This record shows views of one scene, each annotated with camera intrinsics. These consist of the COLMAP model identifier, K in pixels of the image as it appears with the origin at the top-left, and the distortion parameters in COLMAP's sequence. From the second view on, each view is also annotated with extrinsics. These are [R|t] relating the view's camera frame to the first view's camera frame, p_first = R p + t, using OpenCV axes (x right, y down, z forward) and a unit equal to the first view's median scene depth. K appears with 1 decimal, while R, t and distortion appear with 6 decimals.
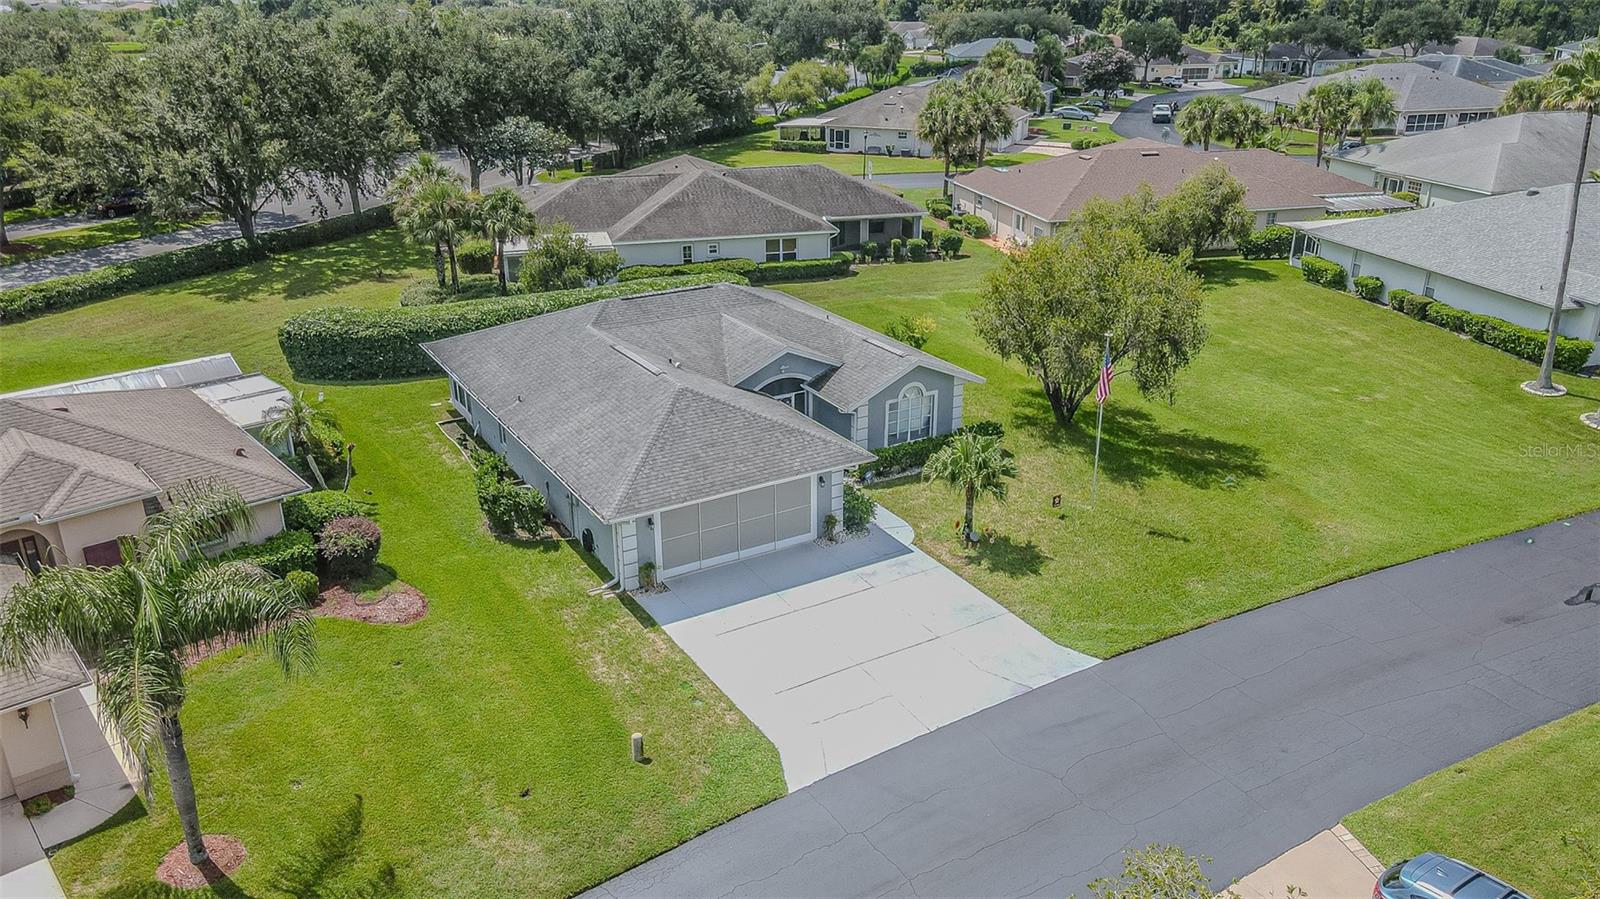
lens RADIAL K [[1178.8, 0, 800.0], [0, 1178.8, 449.5], [0, 0, 1]] dist [-0.001968, 0.002643]
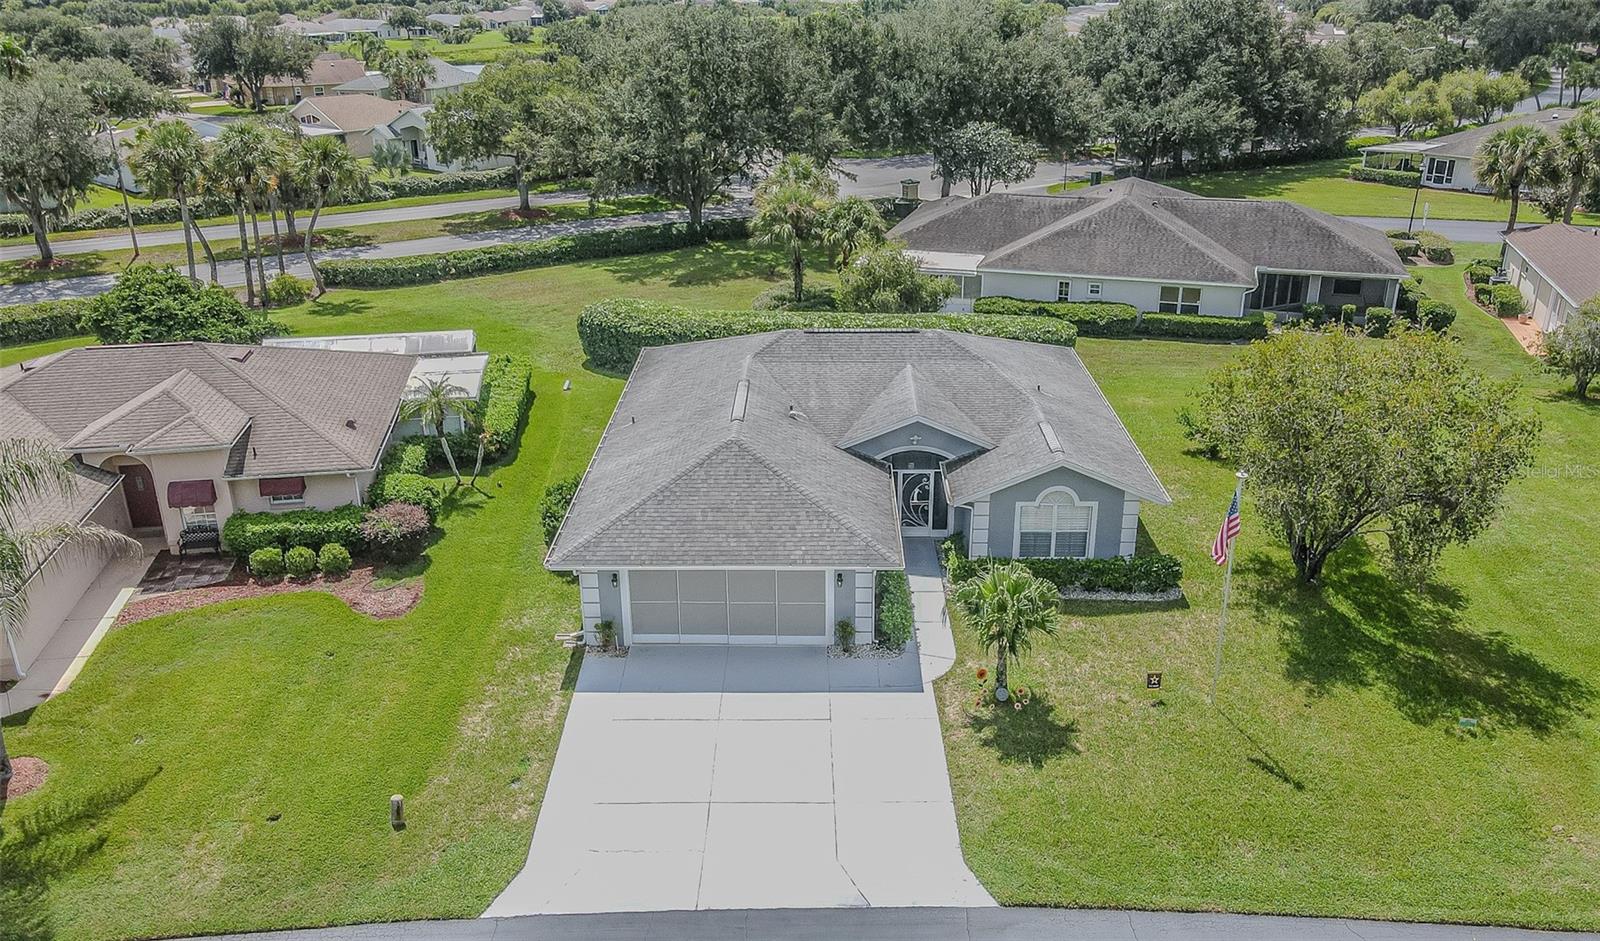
lens RADIAL K [[1252.7, 0, 800.0], [0, 1252.7, 470.5], [0, 0, 1]] dist [-0.002737, 0.035142]
pose [[0.850185, 0.193217, -0.489747, 0.328530], [-0.192976, 0.979847, 0.051573, -0.070616], [0.489842, 0.050663, 0.870338, 0.165033]]
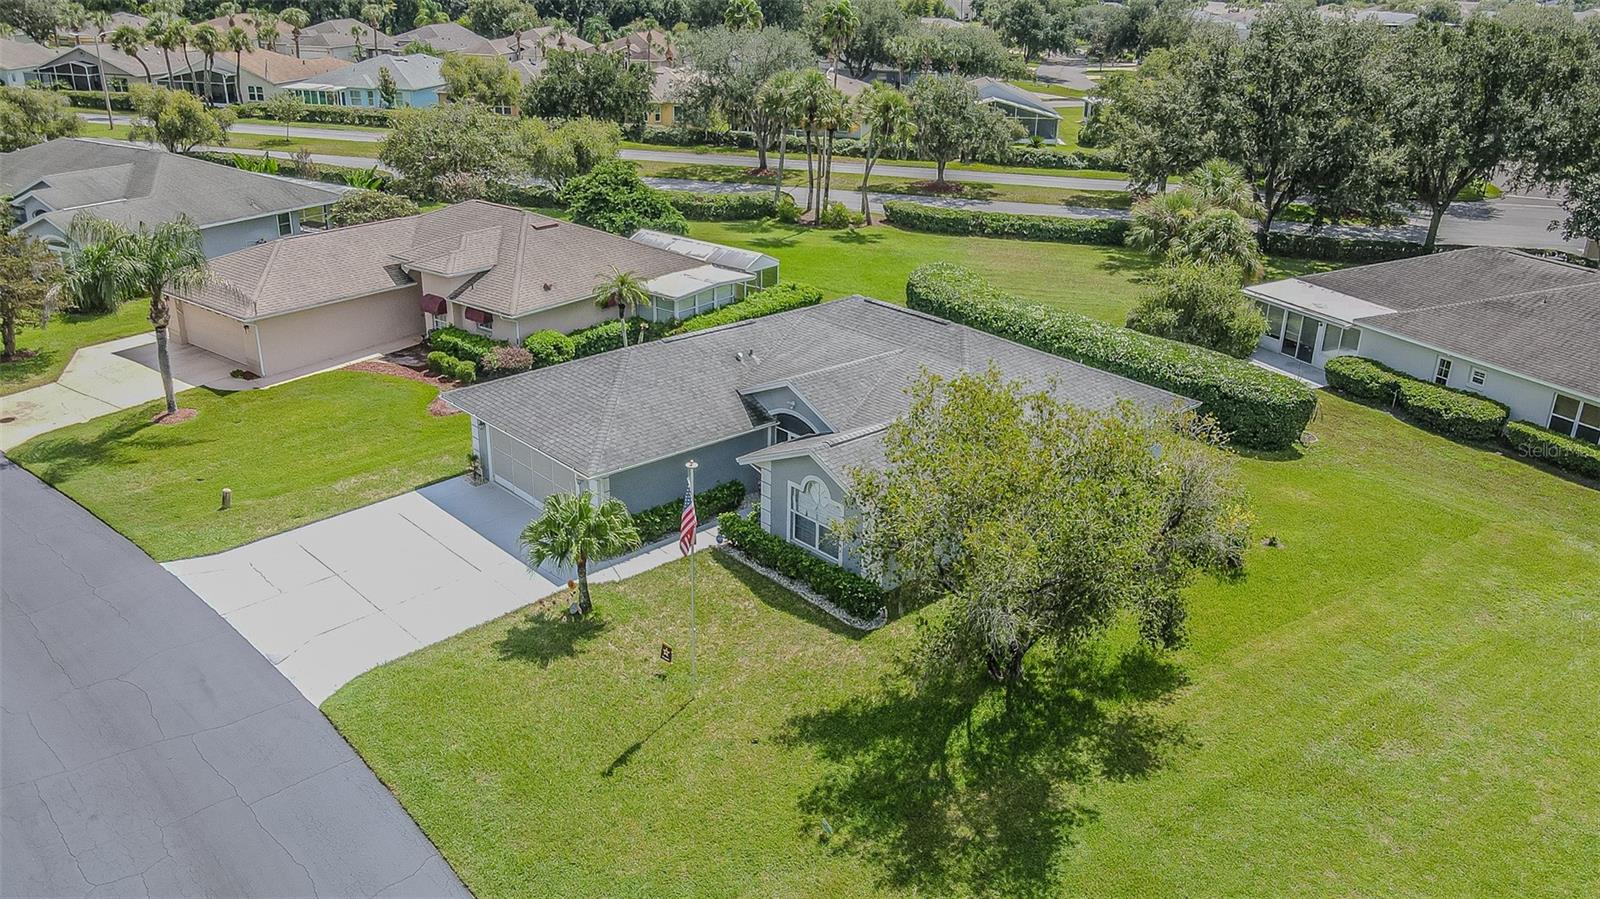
lens RADIAL K [[1240.5, 0, 800.0], [0, 1240.5, 449.5], [0, 0, 1]] dist [0.003361, 0.008257]
pose [[0.206981, 0.373965, -0.904052, 0.763576], [-0.389704, 0.879103, 0.274423, -0.271338], [0.897379, 0.295512, 0.327693, 0.662994]]
